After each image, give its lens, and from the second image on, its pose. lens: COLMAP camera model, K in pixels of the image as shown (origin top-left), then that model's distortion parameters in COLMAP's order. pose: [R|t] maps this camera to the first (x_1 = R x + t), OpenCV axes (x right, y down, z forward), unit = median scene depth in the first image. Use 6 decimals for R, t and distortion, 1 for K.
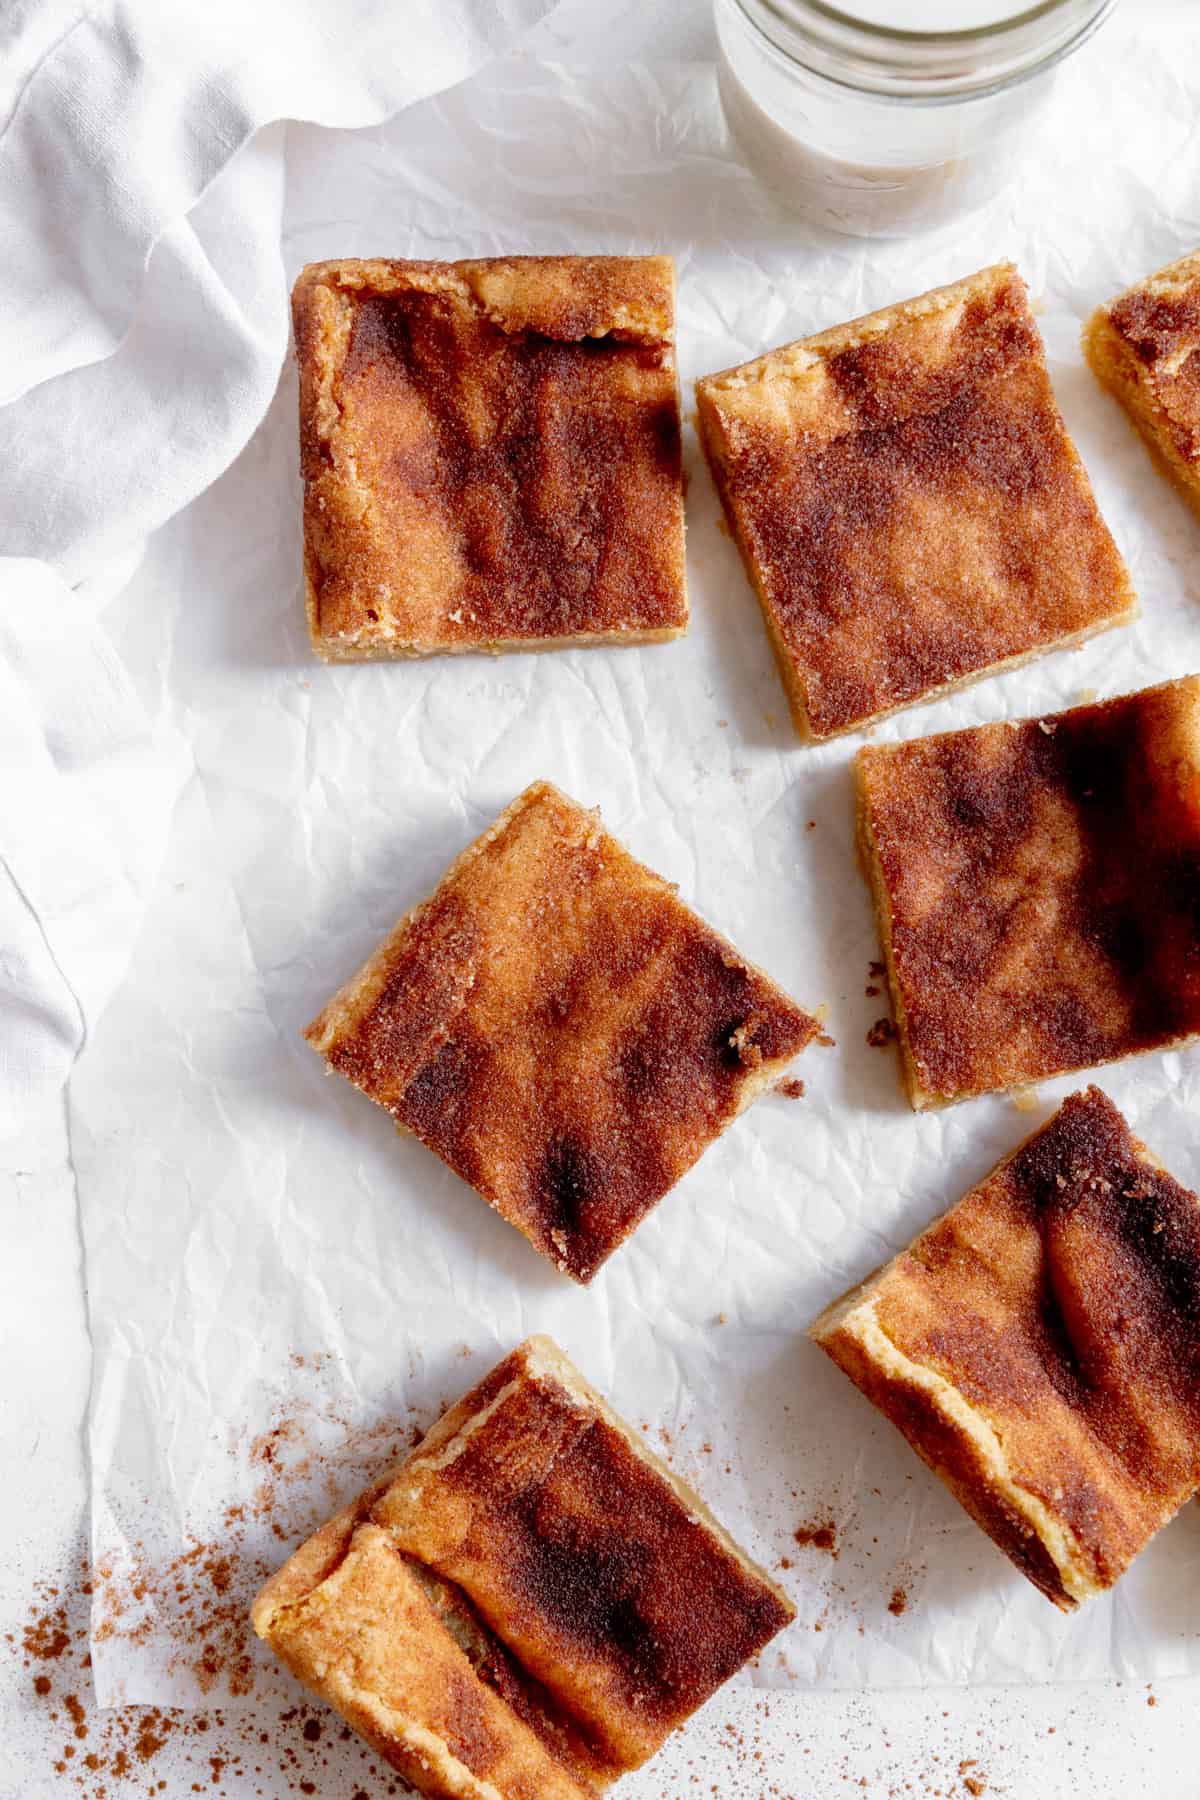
lens RADIAL K [[3166.6, 0, 592.2], [0, 3166.6, 907.4], [0, 0, 1]] dist [0.039565, 0.000000]
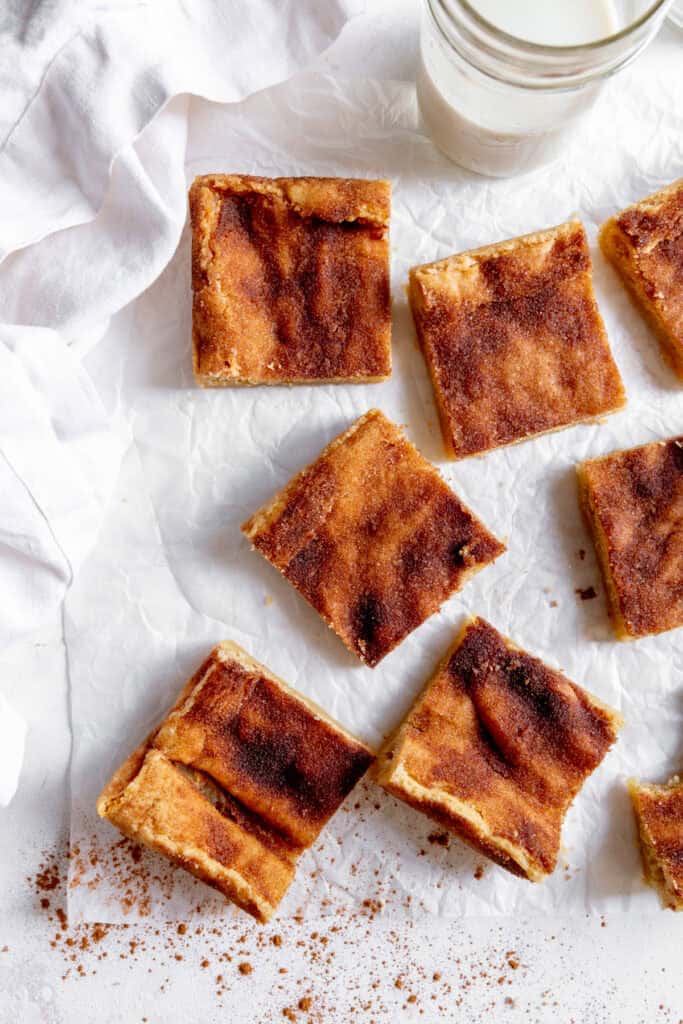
lens RADIAL K [[1057.0, 0, 341.3], [0, 1057.0, 508.8], [0, 0, 1]] dist [-0.007084, 0.000000]
pose [[0.998798, 0.031048, 0.037920, -0.021998], [-0.033026, 0.998064, 0.052694, -0.040701], [-0.036210, -0.053883, 0.997890, 0.355716]]
